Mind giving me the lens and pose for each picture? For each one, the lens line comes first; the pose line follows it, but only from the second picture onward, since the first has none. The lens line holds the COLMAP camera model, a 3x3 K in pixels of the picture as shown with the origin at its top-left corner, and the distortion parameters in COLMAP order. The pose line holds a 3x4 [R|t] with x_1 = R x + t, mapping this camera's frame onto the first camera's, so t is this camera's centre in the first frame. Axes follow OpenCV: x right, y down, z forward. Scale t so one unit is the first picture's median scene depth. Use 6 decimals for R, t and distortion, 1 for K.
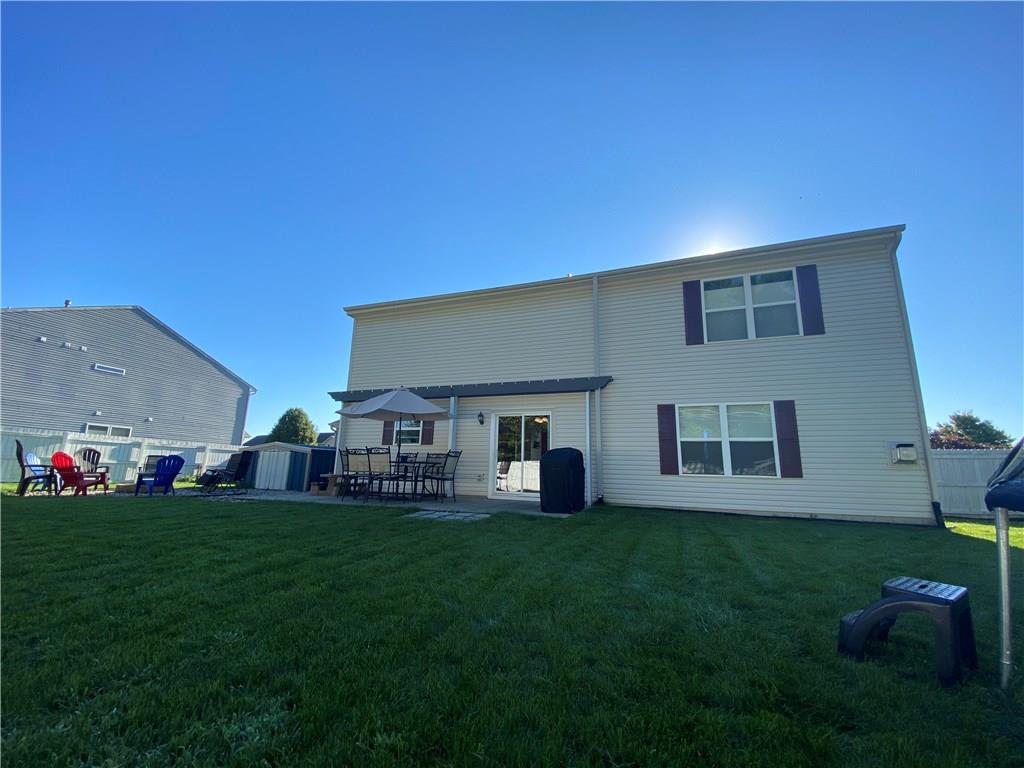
lens RADIAL K [[410.1, 0, 513.0], [0, 410.1, 390.0], [0, 0, 1]] dist [0.020414, -0.020574]
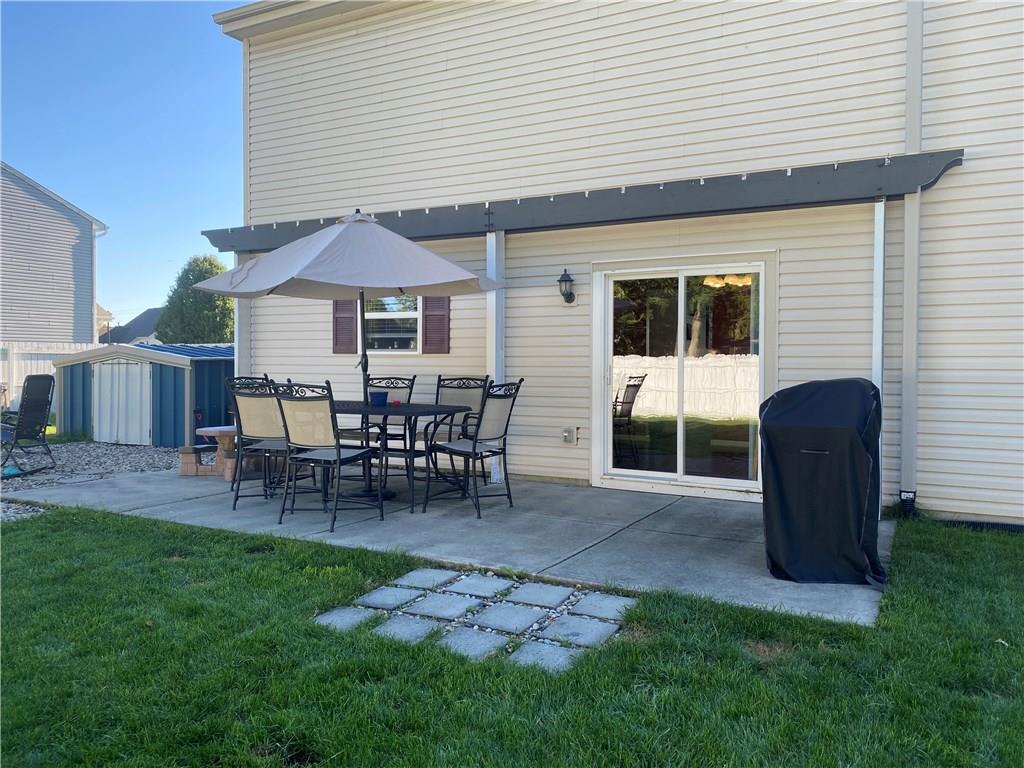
lens RADIAL K [[777.5, 0, 512.0], [0, 777.5, 384.0], [0, 0, 1]] dist [0.021896, -0.008902]
pose [[0.991203, -0.018006, -0.131123, -0.035071], [0.047191, 0.973669, 0.223027, -0.006528], [0.123654, -0.227252, 0.965953, 0.264419]]
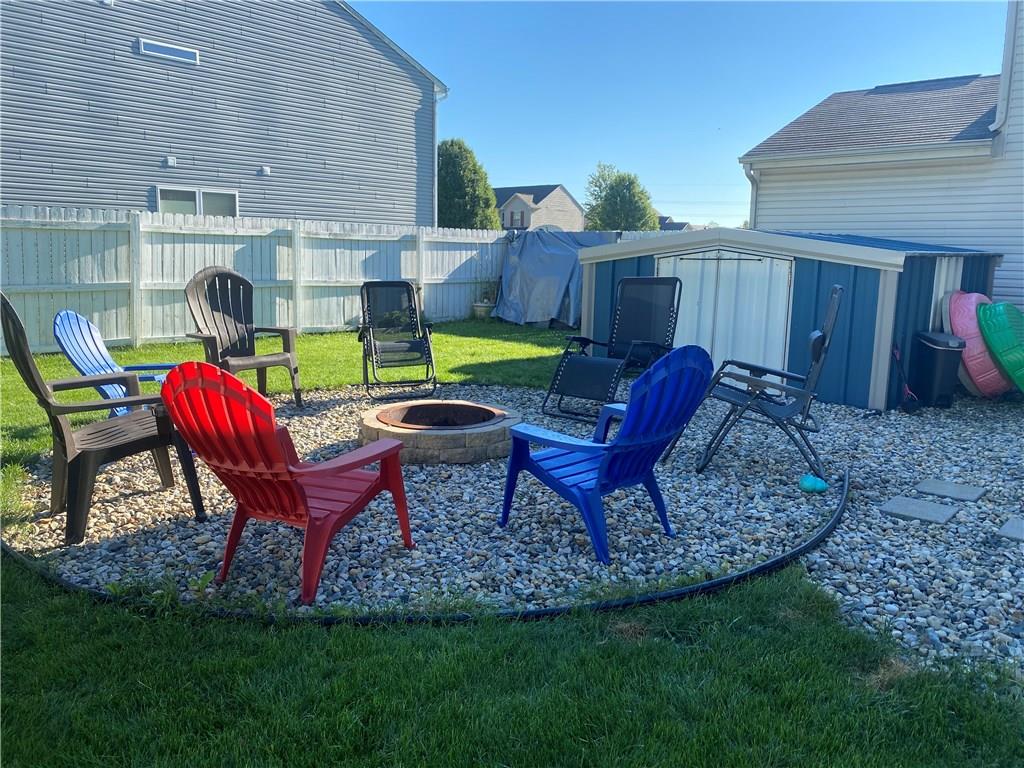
lens RADIAL K [[777.5, 0, 512.0], [0, 777.5, 384.0], [0, 0, 1]] dist [0.021896, -0.008902]
pose [[0.933138, 0.052323, -0.355691, -0.682318], [0.076620, 0.937682, 0.338943, 0.047072], [0.351260, -0.343534, 0.870977, 0.597354]]
